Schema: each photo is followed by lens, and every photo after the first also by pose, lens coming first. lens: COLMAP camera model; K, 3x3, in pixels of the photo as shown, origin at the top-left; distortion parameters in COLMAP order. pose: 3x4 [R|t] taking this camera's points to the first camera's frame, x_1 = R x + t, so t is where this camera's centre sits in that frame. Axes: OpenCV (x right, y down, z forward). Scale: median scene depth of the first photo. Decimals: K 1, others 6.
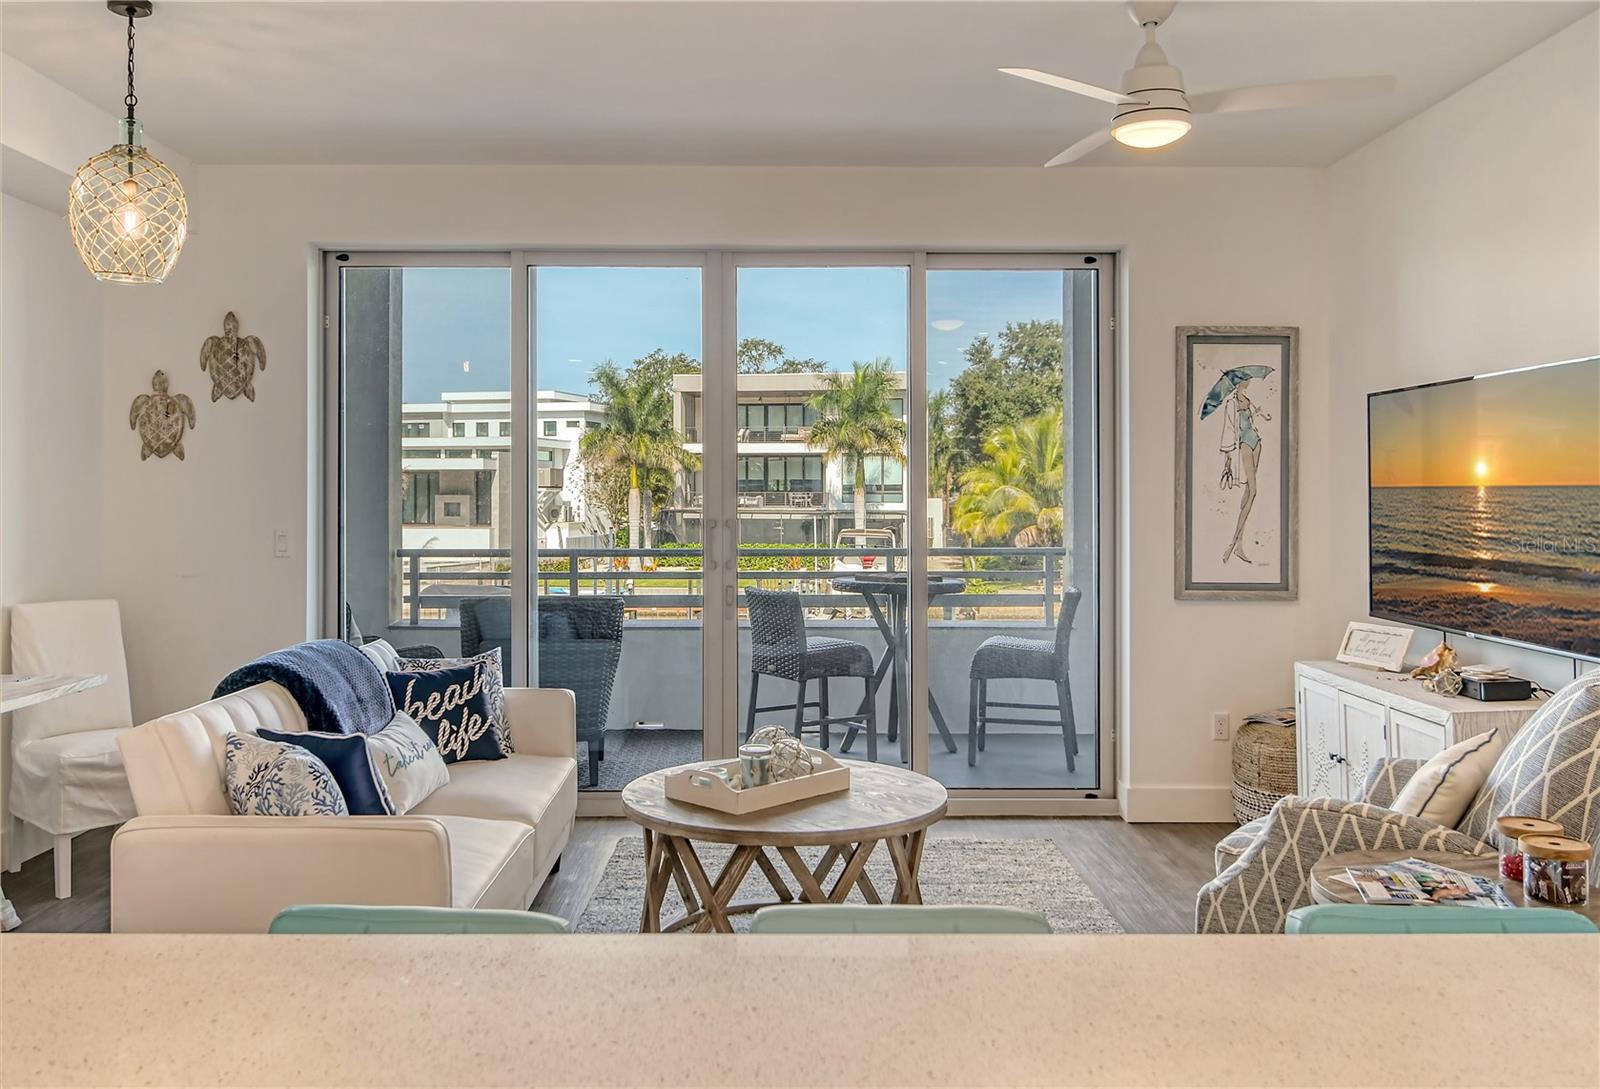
lens RADIAL K [[1301.3, 0, 799.5], [0, 1301.3, 488.4], [0, 0, 1]] dist [-0.004633, -0.003692]
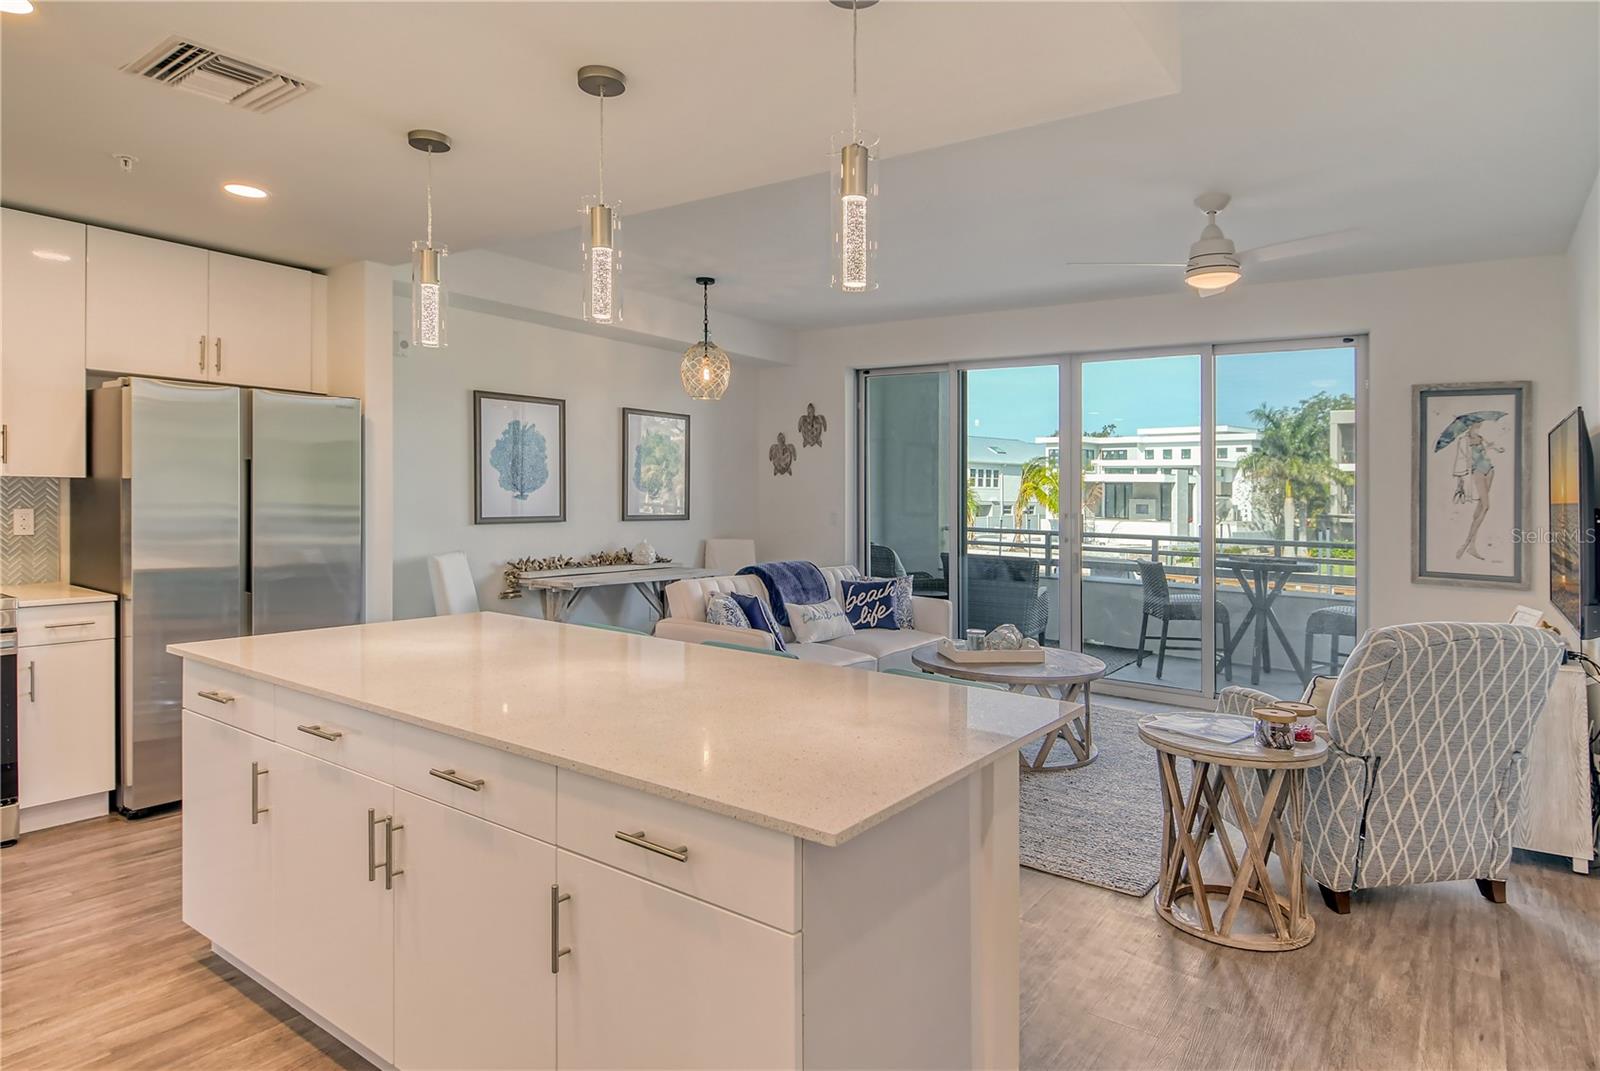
lens RADIAL K [[857.0, 0, 776.1], [0, 857.0, 488.7], [0, 0, 1]] dist [0.014378, -0.006913]
pose [[0.802965, 0.019534, -0.595705, 0.346335], [-0.022538, 0.999743, 0.002405, -0.003119], [0.595599, 0.011495, 0.803199, -0.128651]]
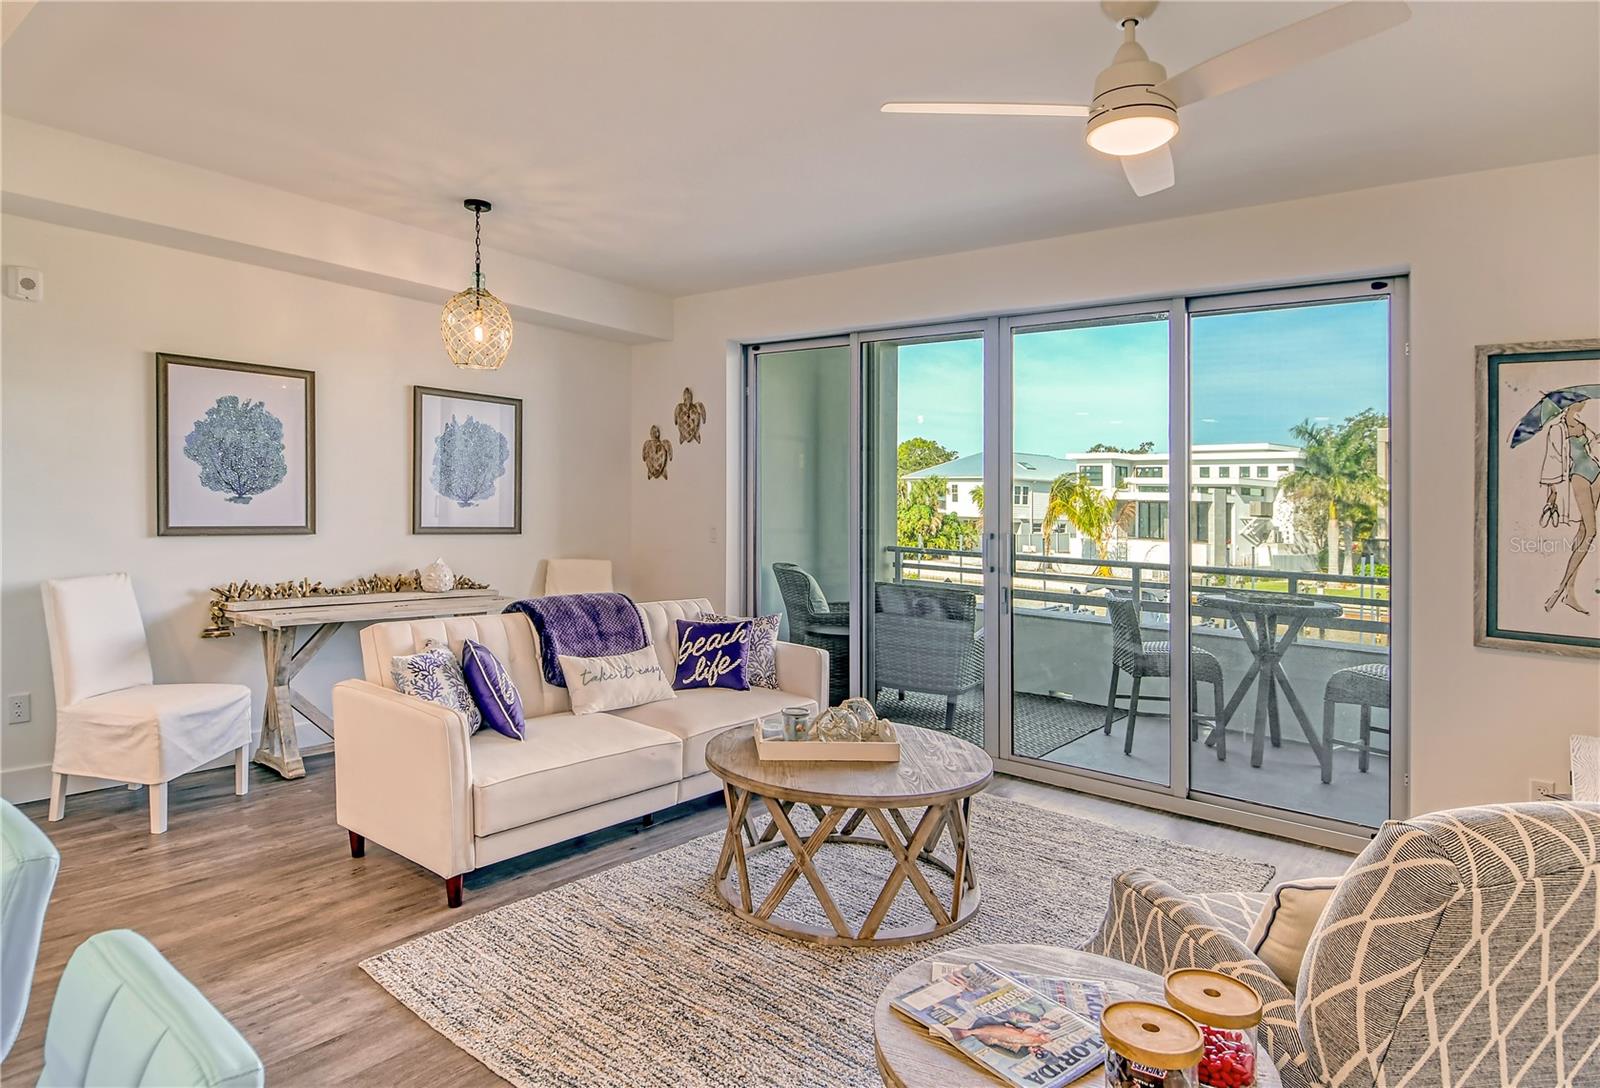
lens RADIAL K [[871.7, 0, 770.3], [0, 871.7, 491.2], [0, 0, 1]] dist [0.011617, -0.011932]
pose [[0.781159, 0.021991, -0.623944, 0.339104], [-0.035978, 0.999304, -0.009823, -0.000755], [0.623294, 0.030121, 0.781407, 0.238415]]
